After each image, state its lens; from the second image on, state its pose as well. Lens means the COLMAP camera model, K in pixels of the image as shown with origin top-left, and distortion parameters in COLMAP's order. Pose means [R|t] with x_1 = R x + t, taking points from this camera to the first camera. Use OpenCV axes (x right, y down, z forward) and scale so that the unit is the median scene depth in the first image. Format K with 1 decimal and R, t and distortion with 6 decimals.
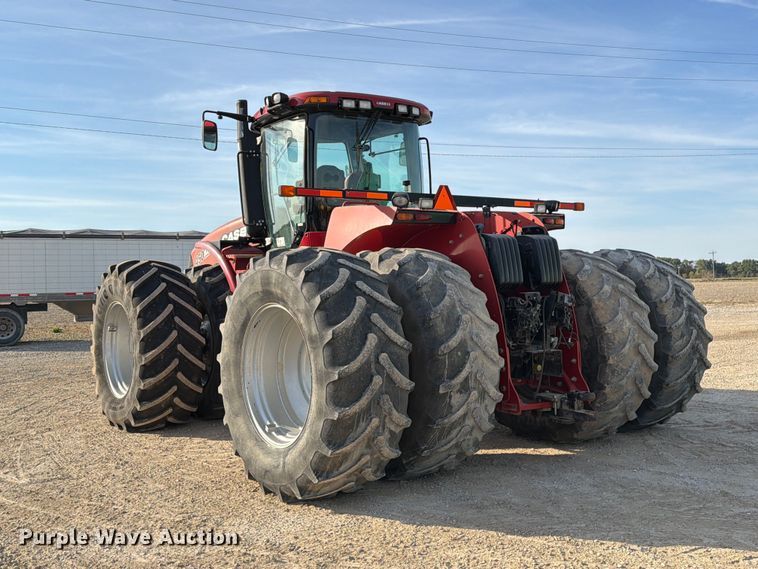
lens RADIAL K [[773.6, 0, 377.4], [0, 773.6, 272.6], [0, 0, 1]] dist [0.129817, -0.256189]
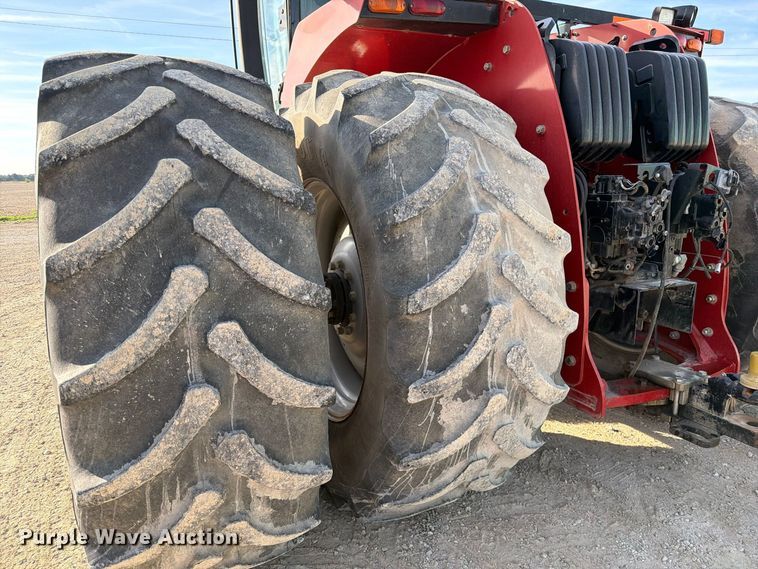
lens RADIAL K [[536.1, 0, 379.0], [0, 536.1, 284.5], [0, 0, 1]] dist [0.068667, -0.116569]
pose [[0.983411, 0.041501, -0.176581, 0.097500], [-0.004013, 0.978216, 0.207553, 0.029127], [0.181348, -0.203401, 0.962154, 0.635523]]
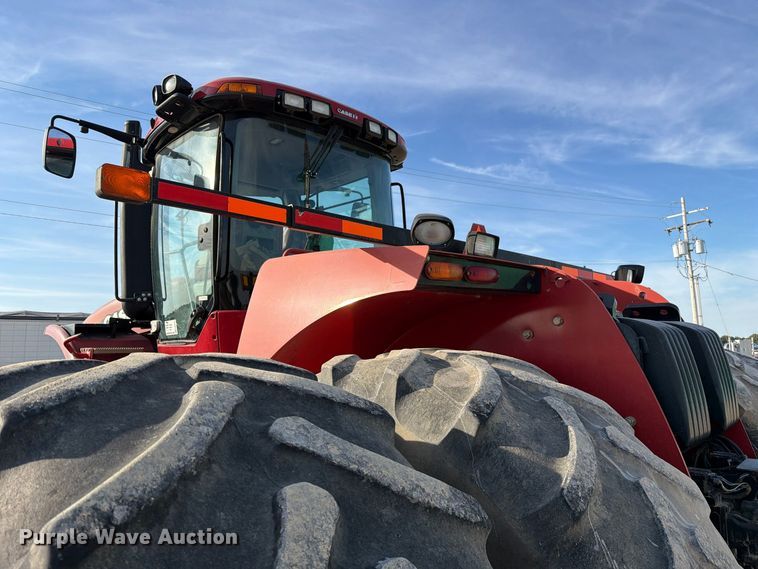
lens RADIAL K [[523.3, 0, 381.0], [0, 523.3, 289.1], [0, 0, 1]] dist [0.068738, -0.108214]
pose [[0.986534, 0.023260, 0.161896, -0.040666], [-0.005611, 0.994066, -0.108631, -0.033694], [-0.163462, 0.106260, 0.980810, 0.740784]]
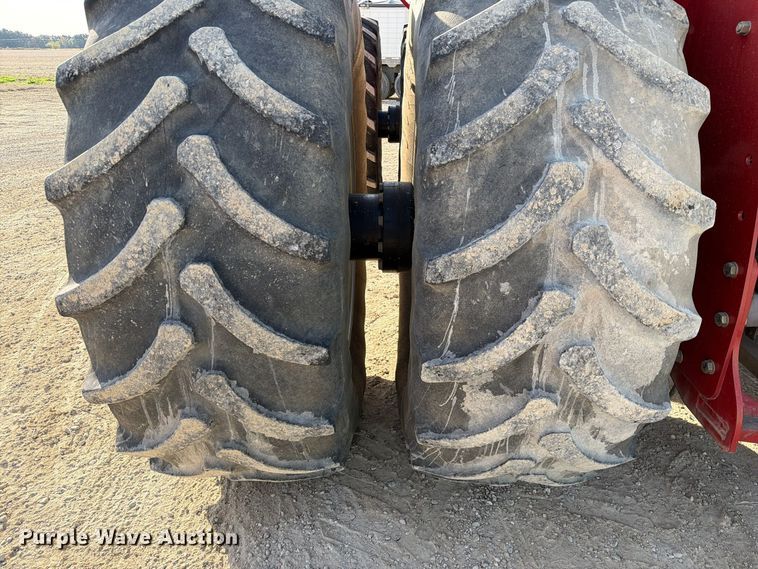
lens RADIAL K [[536.1, 0, 379.0], [0, 536.1, 284.5], [0, 0, 1]] dist [0.068667, -0.116569]
pose [[0.798101, 0.261991, -0.542582, 0.161252], [-0.020438, 0.911769, 0.410194, 0.012606], [0.602177, -0.316287, 0.733038, 0.712371]]
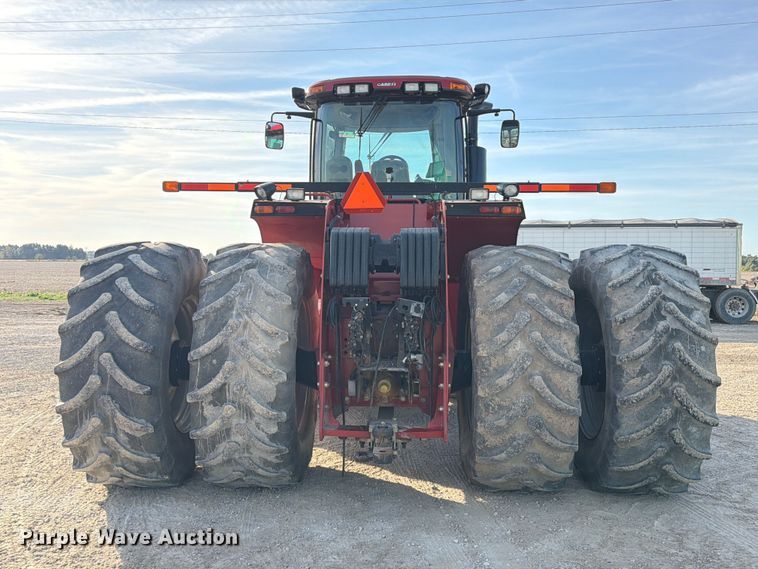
lens RADIAL K [[706.8, 0, 380.7], [0, 706.8, 282.0], [0, 0, 1]] dist [0.161409, -0.357433]
pose [[0.788190, 0.039705, -0.614150, 0.673011], [-0.019208, 0.999018, 0.039936, -0.021921], [0.615132, -0.019680, 0.788178, 0.411408]]
